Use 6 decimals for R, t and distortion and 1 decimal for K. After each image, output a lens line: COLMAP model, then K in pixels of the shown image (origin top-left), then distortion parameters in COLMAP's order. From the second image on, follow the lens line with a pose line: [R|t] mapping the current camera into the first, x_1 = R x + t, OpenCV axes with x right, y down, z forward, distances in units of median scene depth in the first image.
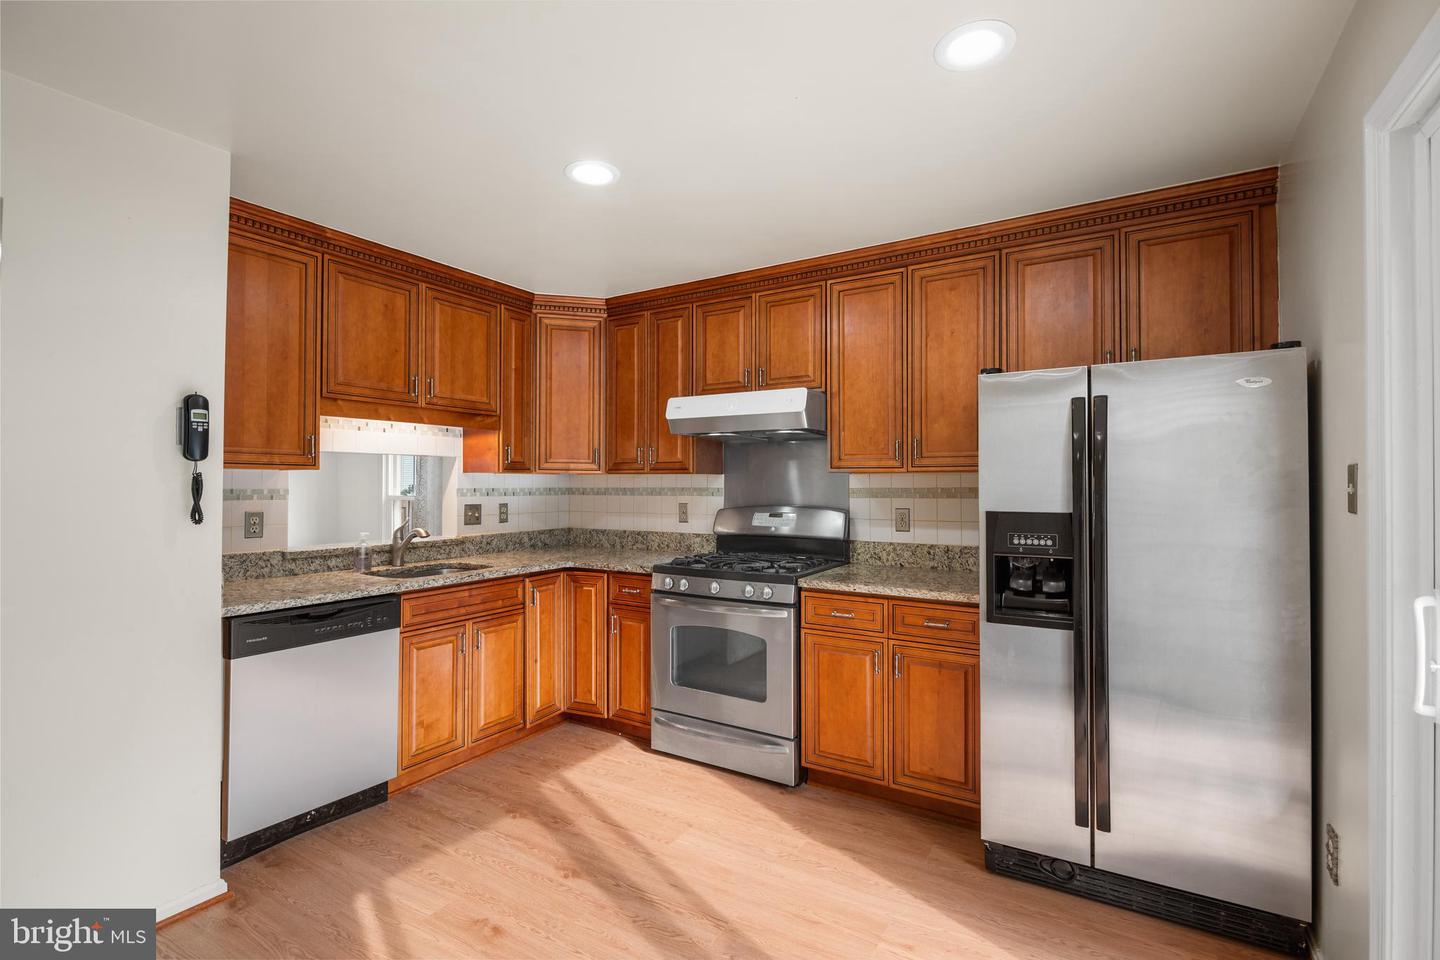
lens RADIAL K [[656.1, 0, 716.4], [0, 656.1, 476.4], [0, 0, 1]] dist [-0.002377, -0.001091]
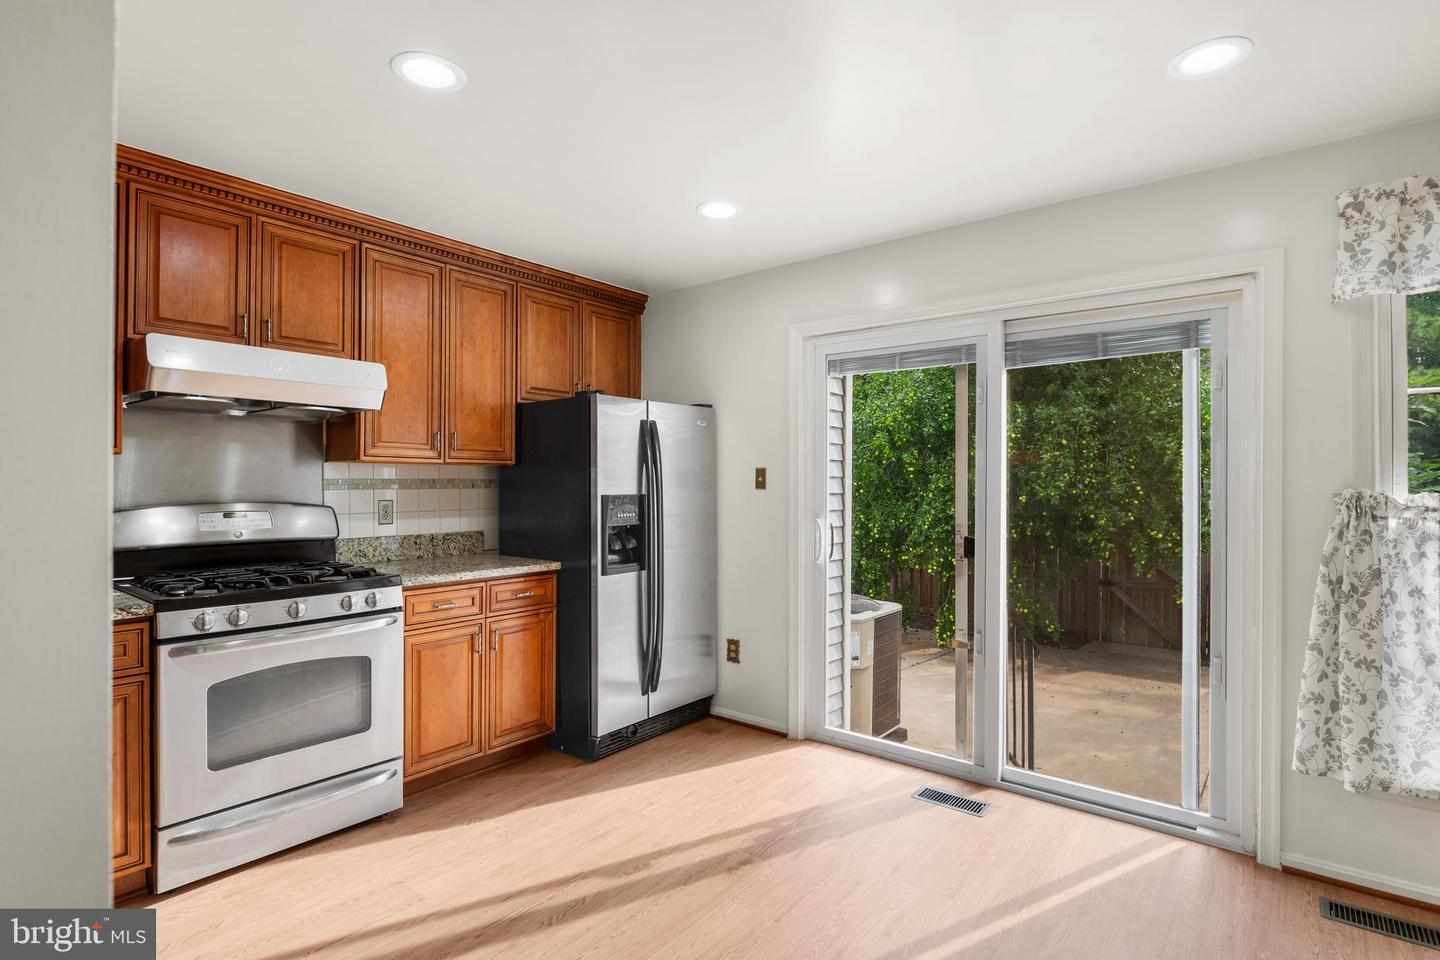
lens RADIAL K [[711.4, 0, 723.4], [0, 711.4, 480.6], [0, 0, 1]] dist [-0.015134, -0.000397]
pose [[0.120685, 0.005194, 0.992677, -0.788903], [-0.014282, 0.999892, -0.003495, 0.019175], [-0.992588, -0.013756, 0.120746, 0.442683]]
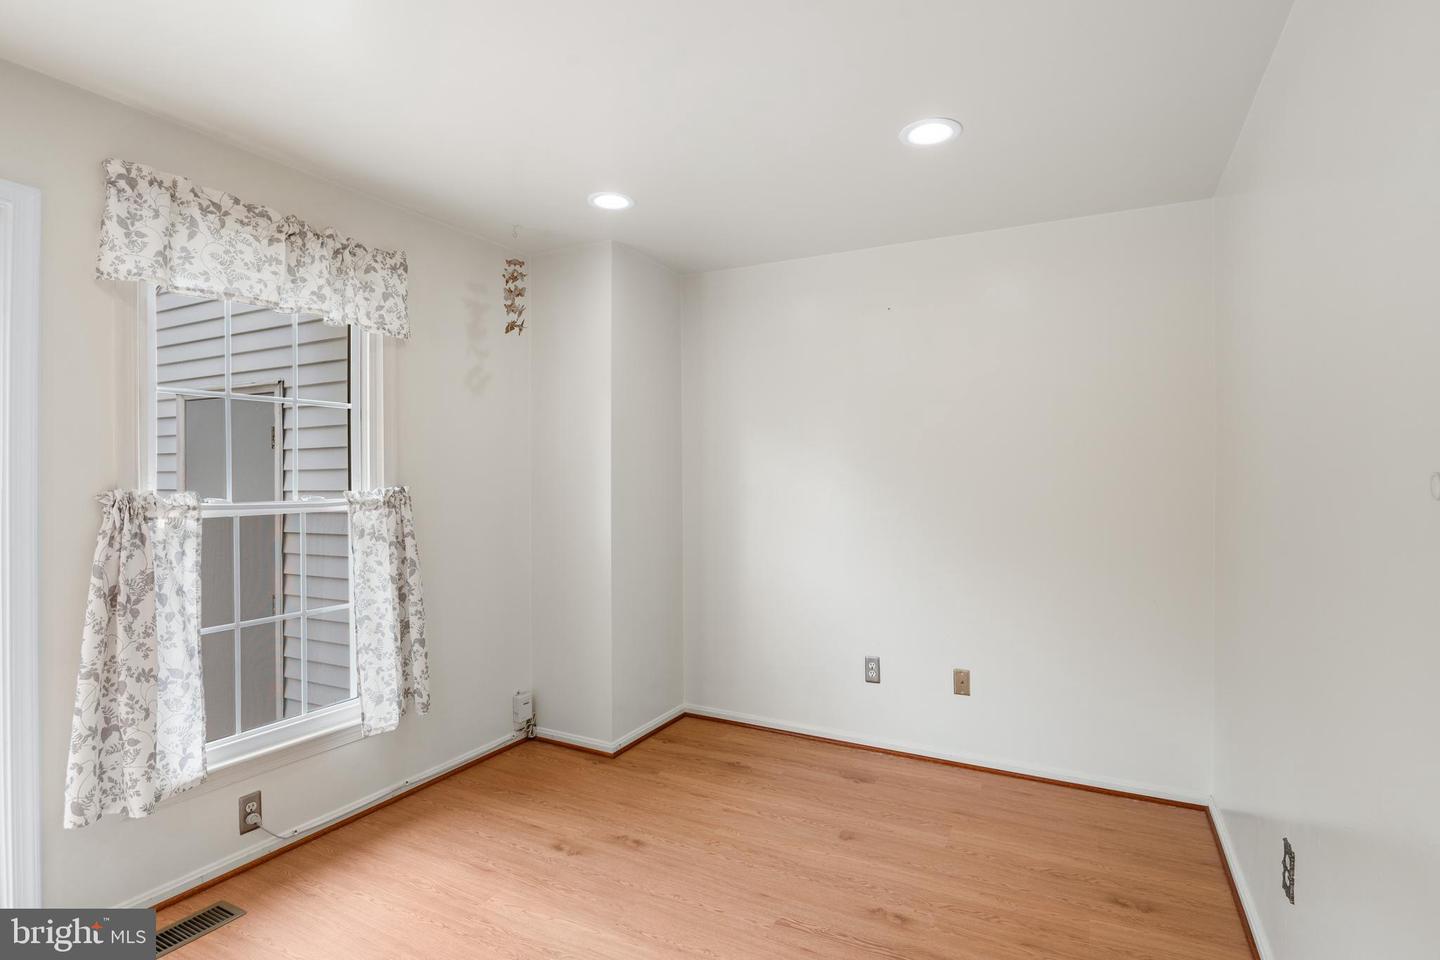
lens RADIAL K [[711.4, 0, 723.4], [0, 711.4, 480.6], [0, 0, 1]] dist [-0.015134, -0.000397]
pose [[-0.997293, 0.001256, -0.073517, -0.485272], [0.001946, 0.999955, -0.009324, 0.014878], [0.073502, -0.009441, -0.997250, 0.597473]]
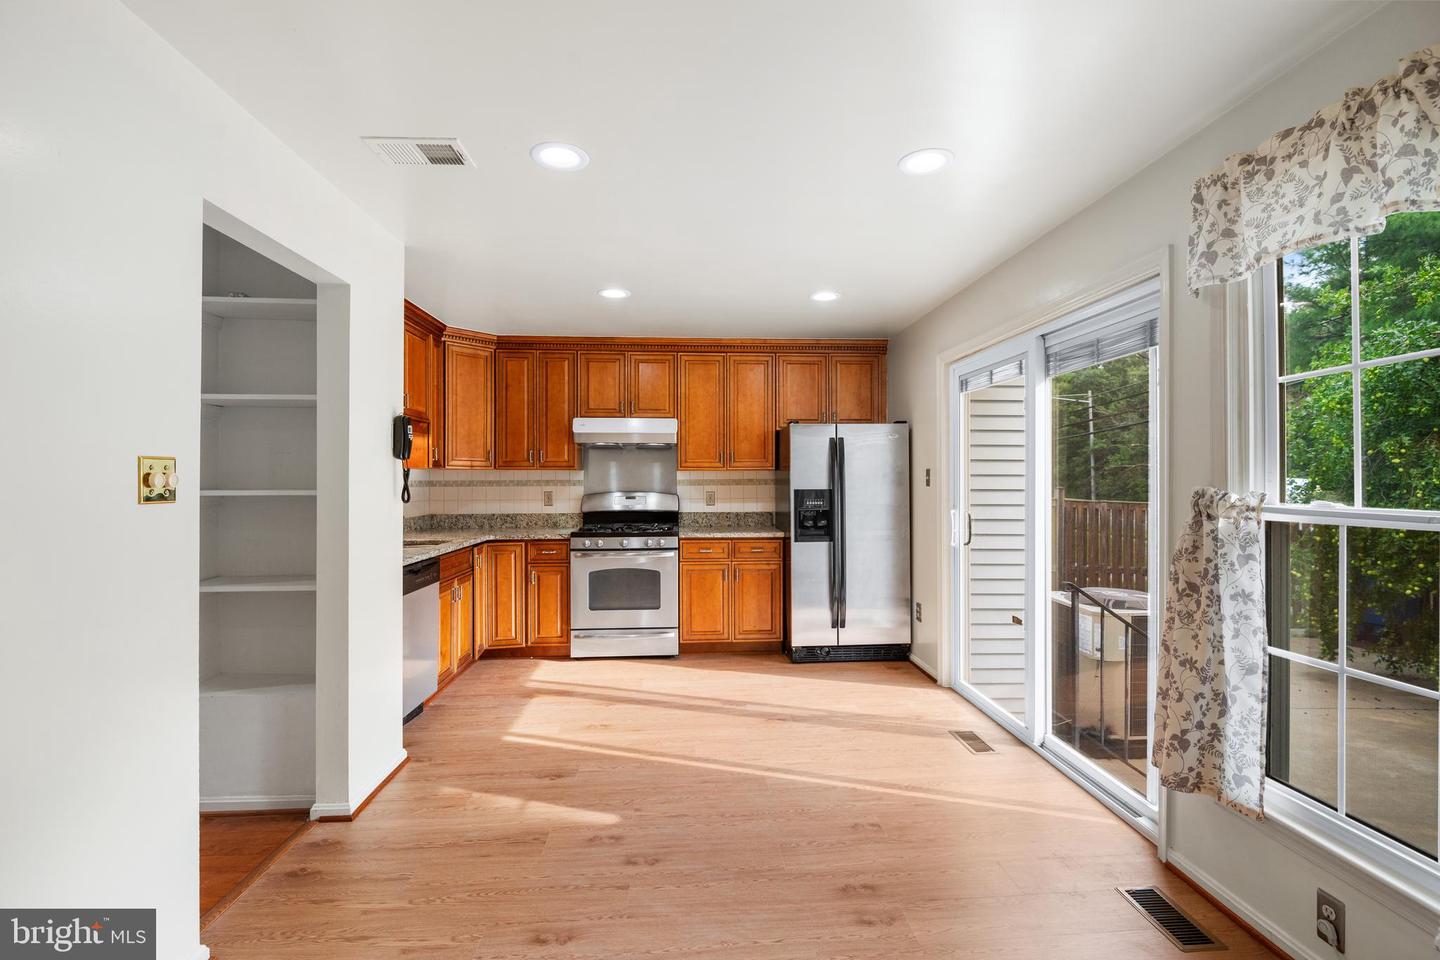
lens RADIAL K [[656.1, 0, 716.4], [0, 656.1, 476.4], [0, 0, 1]] dist [-0.002377, -0.001091]
pose [[0.816978, 0.001822, 0.576666, -0.769610], [-0.004662, 0.999983, 0.003445, 0.004480], [-0.576650, -0.005503, 0.816973, -0.433962]]
